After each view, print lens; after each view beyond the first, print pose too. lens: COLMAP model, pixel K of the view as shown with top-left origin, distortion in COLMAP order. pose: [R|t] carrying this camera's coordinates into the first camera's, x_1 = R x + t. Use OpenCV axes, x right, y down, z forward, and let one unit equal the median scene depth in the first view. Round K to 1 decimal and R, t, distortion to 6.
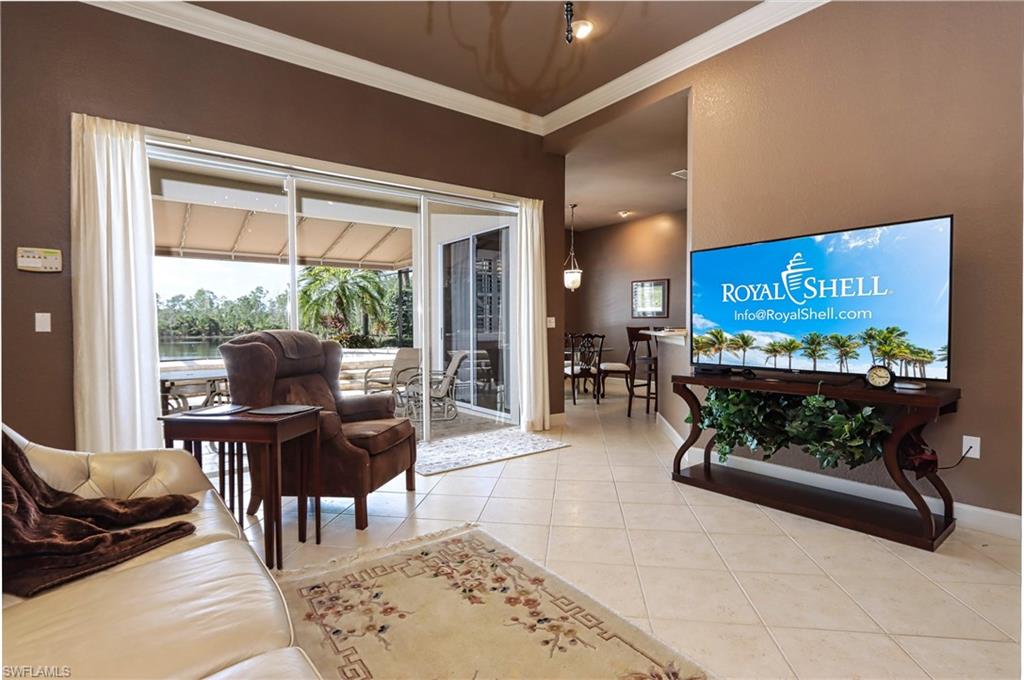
lens RADIAL K [[490.0, 0, 512.0], [0, 490.0, 340.0], [0, 0, 1]] dist [-0.014571, 0.000218]
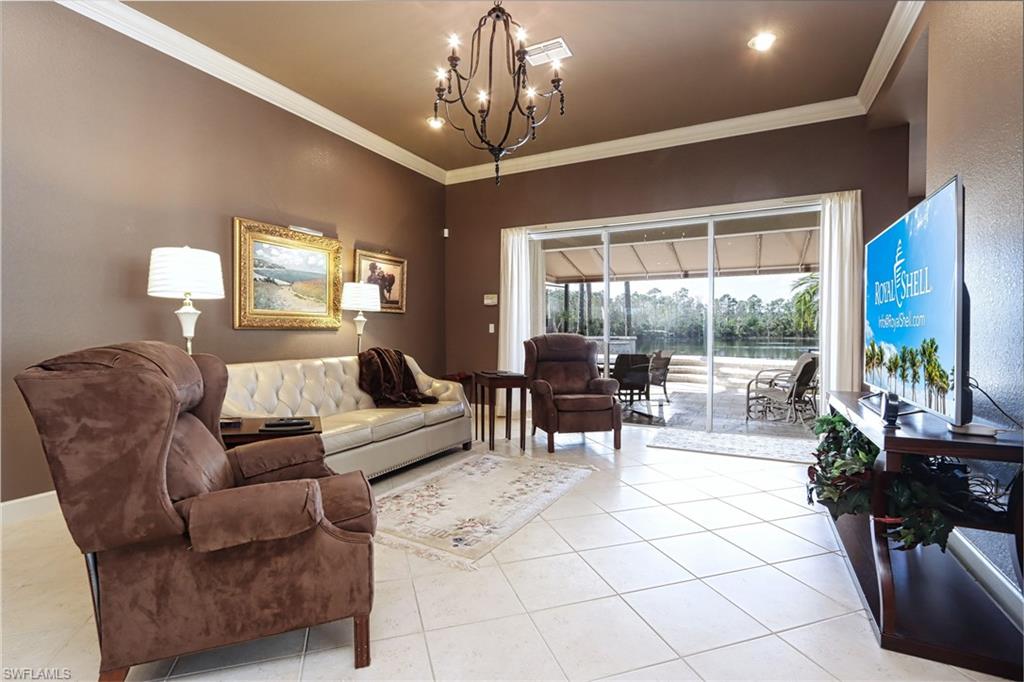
lens RADIAL K [[477.7, 0, 507.7], [0, 477.7, 341.3], [0, 0, 1]] dist [-0.012949, 0.000396]
pose [[0.430216, 0.029855, -0.902232, 1.413961], [-0.029821, 0.999377, 0.018850, -0.029540], [0.902233, 0.018796, 0.430838, 0.193357]]
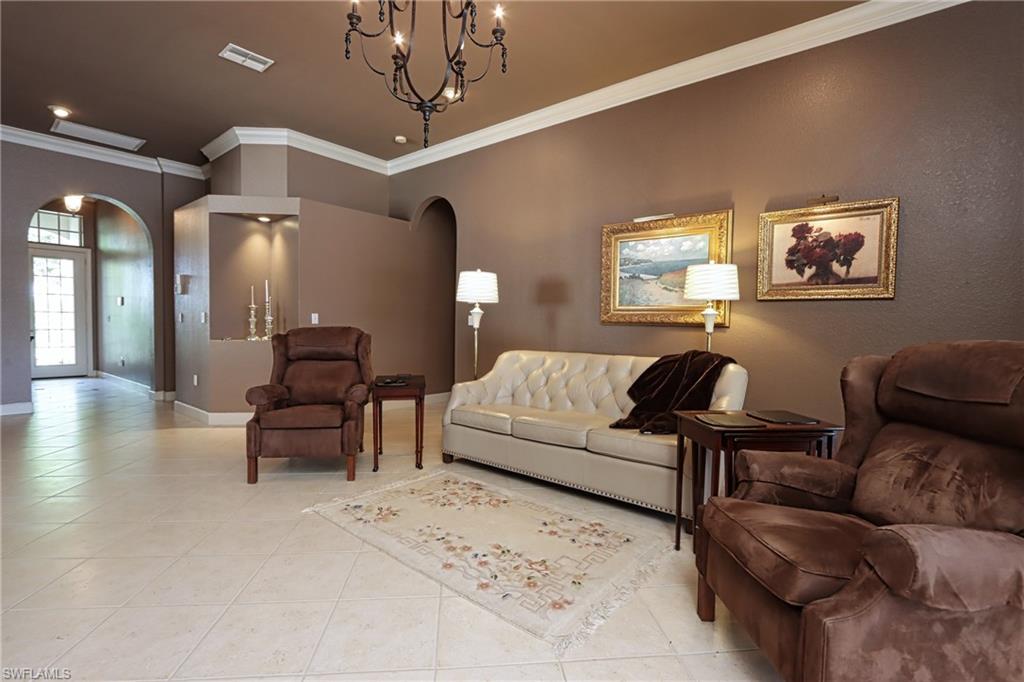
lens RADIAL K [[477.7, 0, 507.7], [0, 477.7, 341.3], [0, 0, 1]] dist [-0.012949, 0.000396]
pose [[-0.974037, 0.002233, -0.226379, 0.160310], [-0.013032, 0.997740, 0.065913, -0.069685], [0.226015, 0.067152, -0.971807, 2.022706]]
